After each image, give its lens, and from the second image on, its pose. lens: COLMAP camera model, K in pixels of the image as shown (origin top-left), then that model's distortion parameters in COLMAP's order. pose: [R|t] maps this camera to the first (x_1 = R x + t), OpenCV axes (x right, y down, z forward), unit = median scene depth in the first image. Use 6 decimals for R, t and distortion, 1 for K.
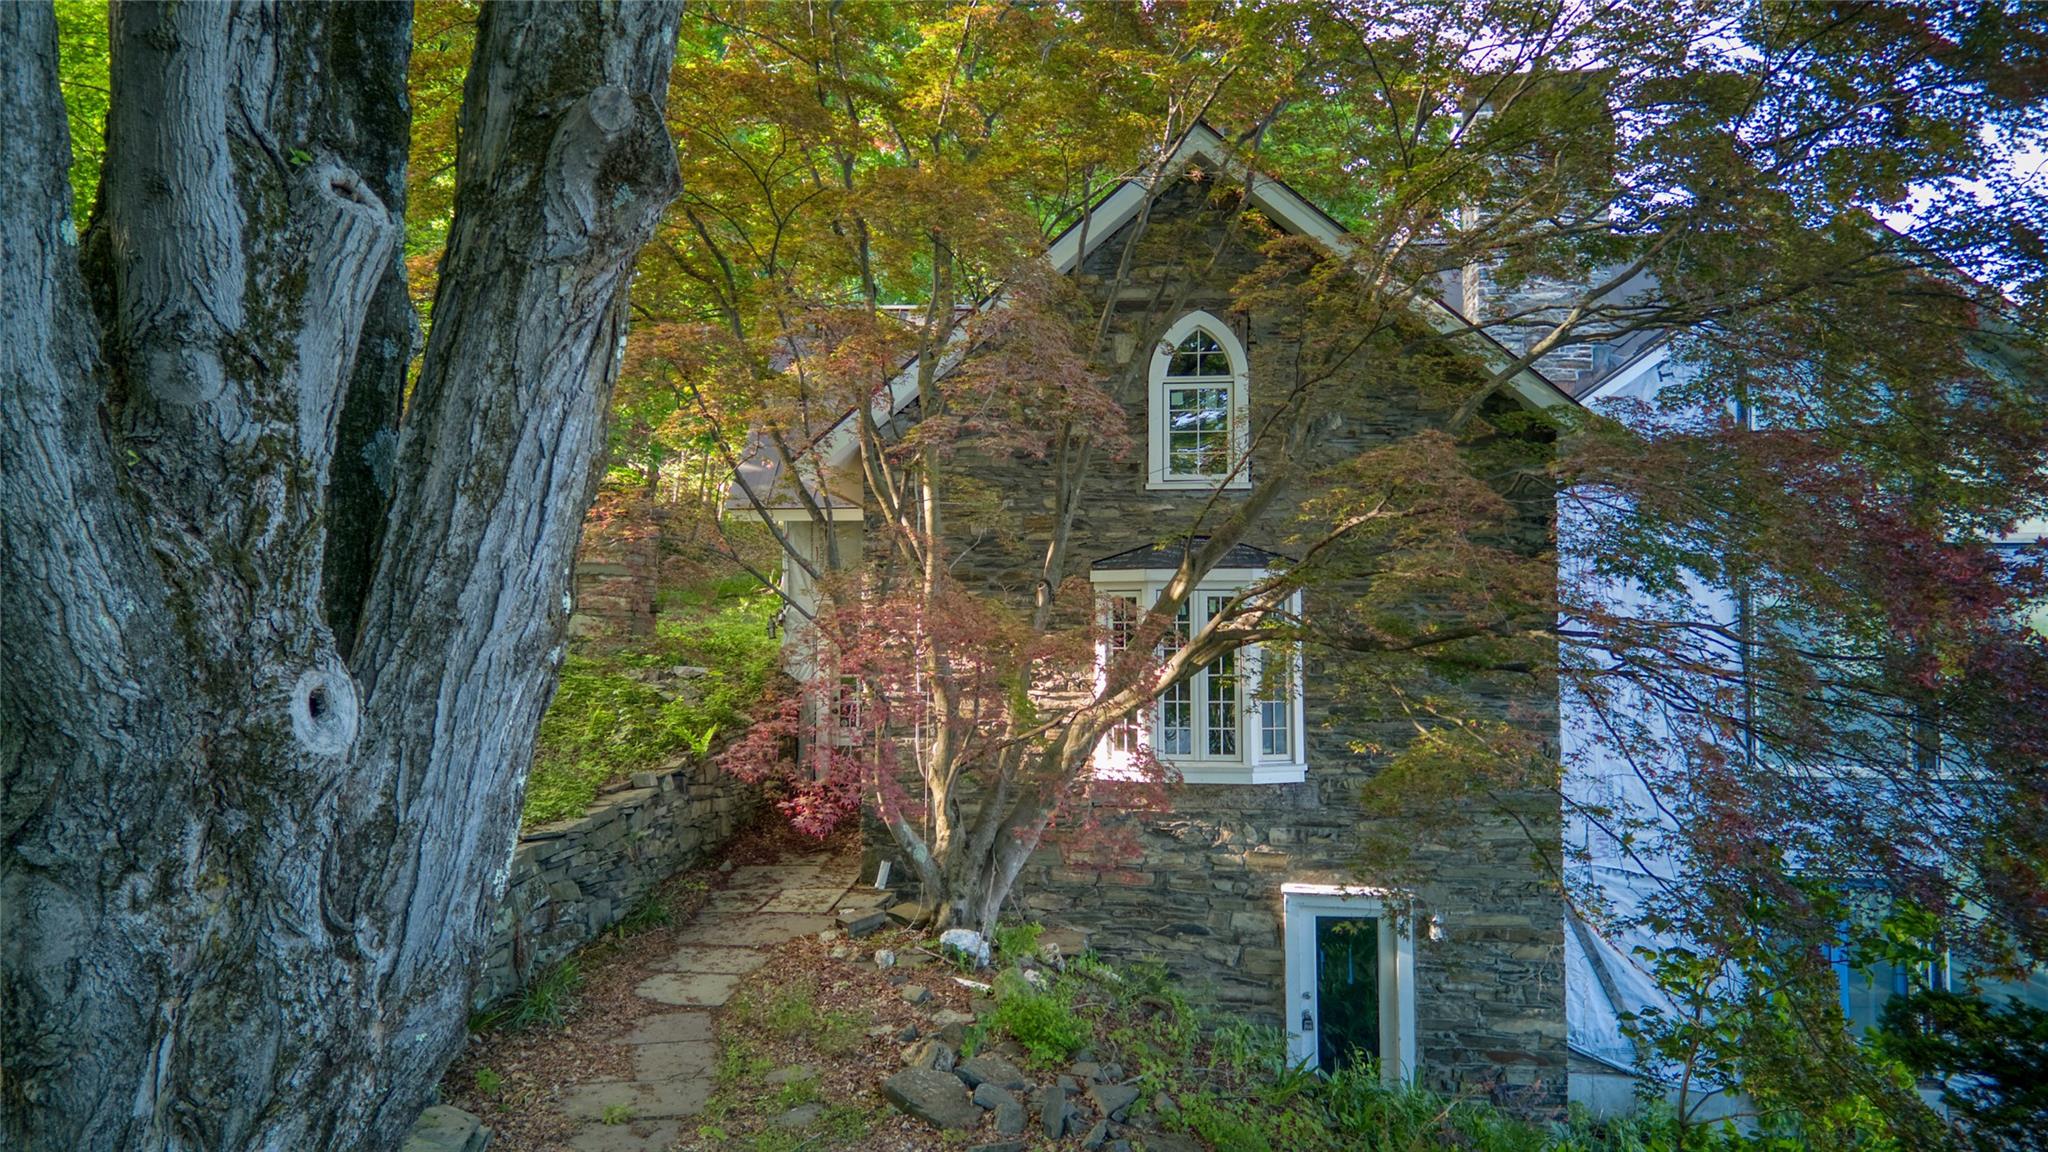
lens RADIAL K [[1490.8, 0, 1028.8], [0, 1490.8, 574.9], [0, 0, 1]] dist [0.070495, -0.002679]
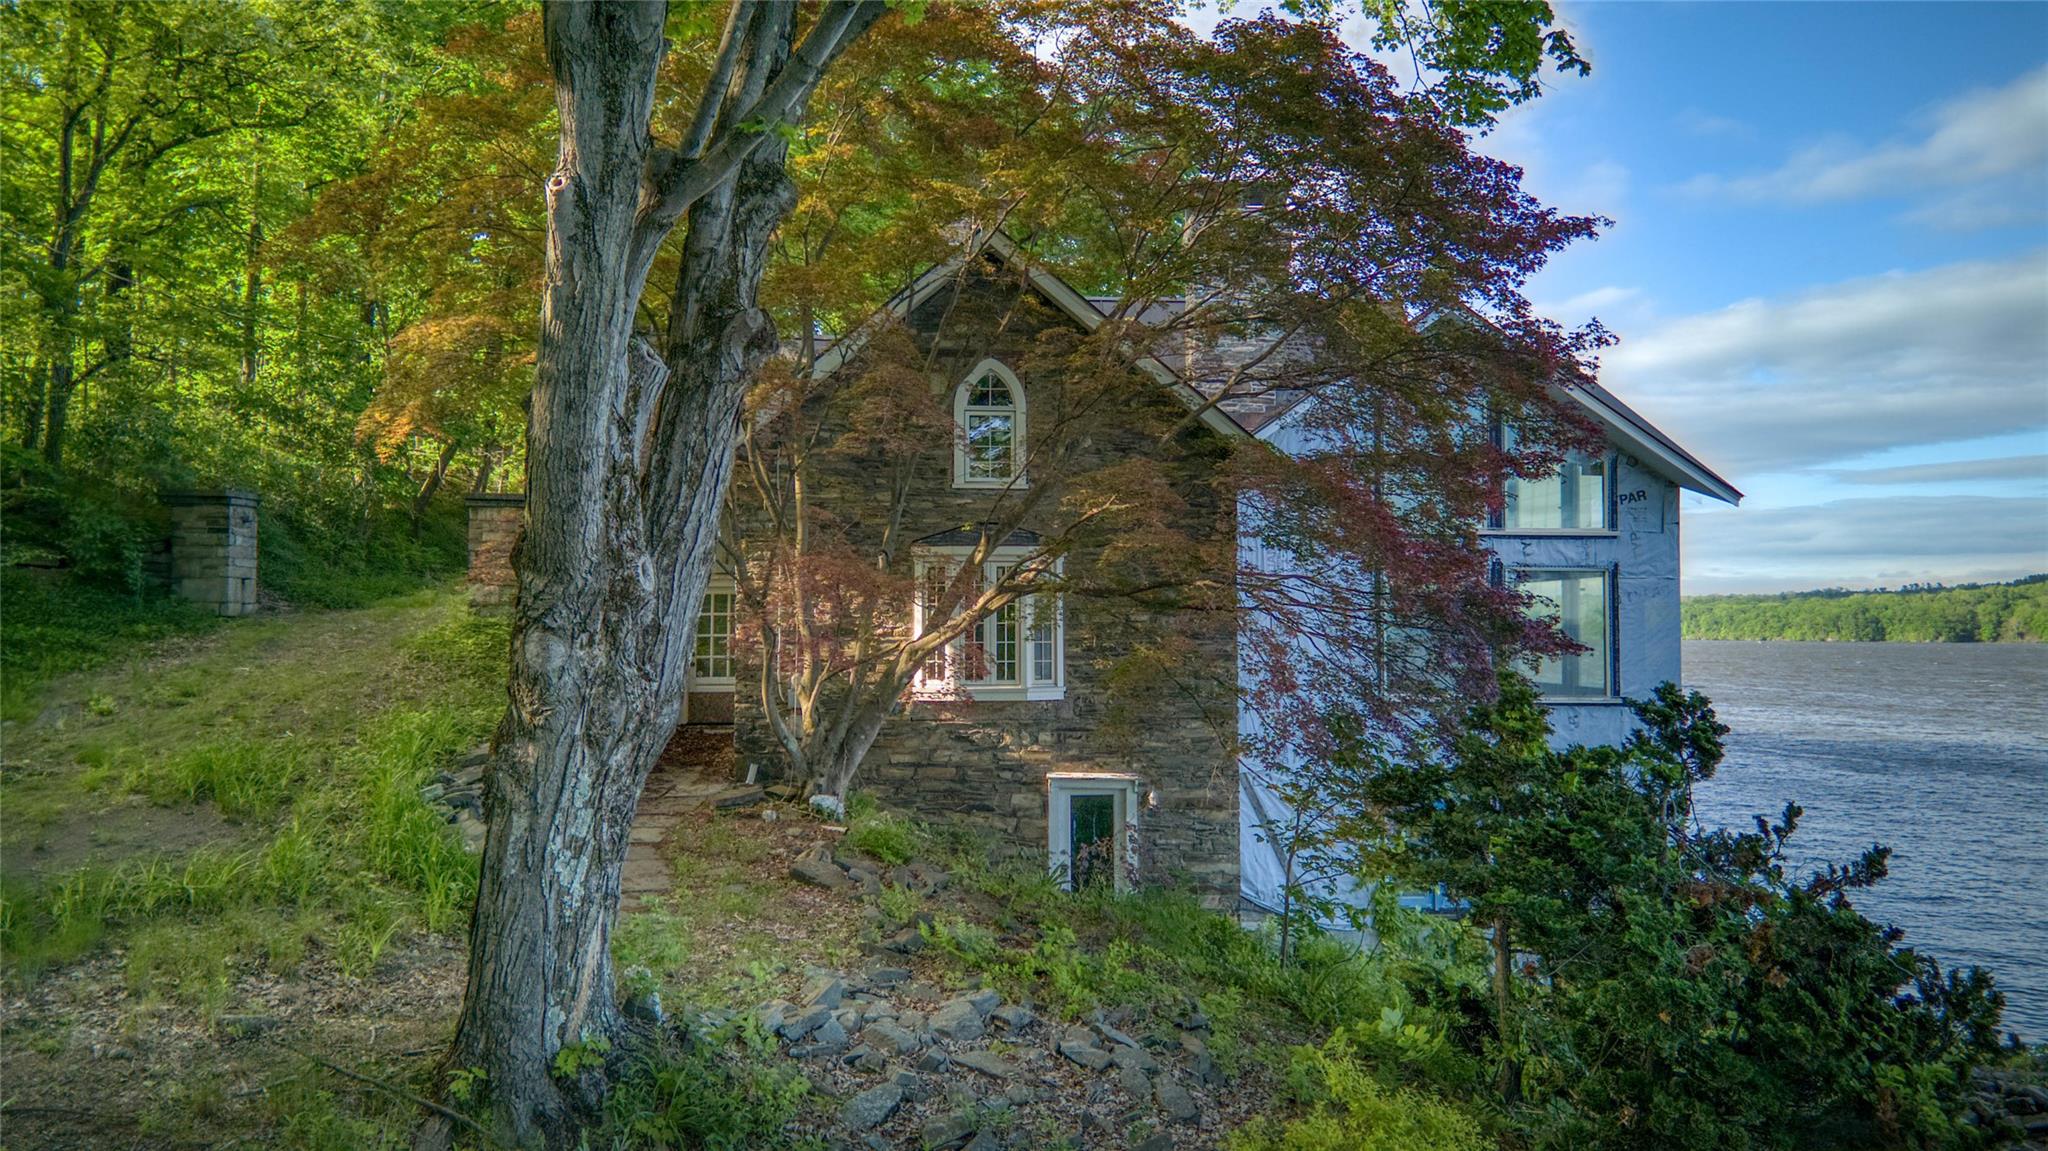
lens RADIAL K [[1490.8, 0, 1028.8], [0, 1490.8, 574.4], [0, 0, 1]] dist [0.070495, -0.002679]
pose [[0.988918, 0.006983, 0.148297, -0.060185], [-0.006915, 0.999976, -0.000972, 0.025213], [-0.148301, -0.000065, 0.988942, -0.403670]]
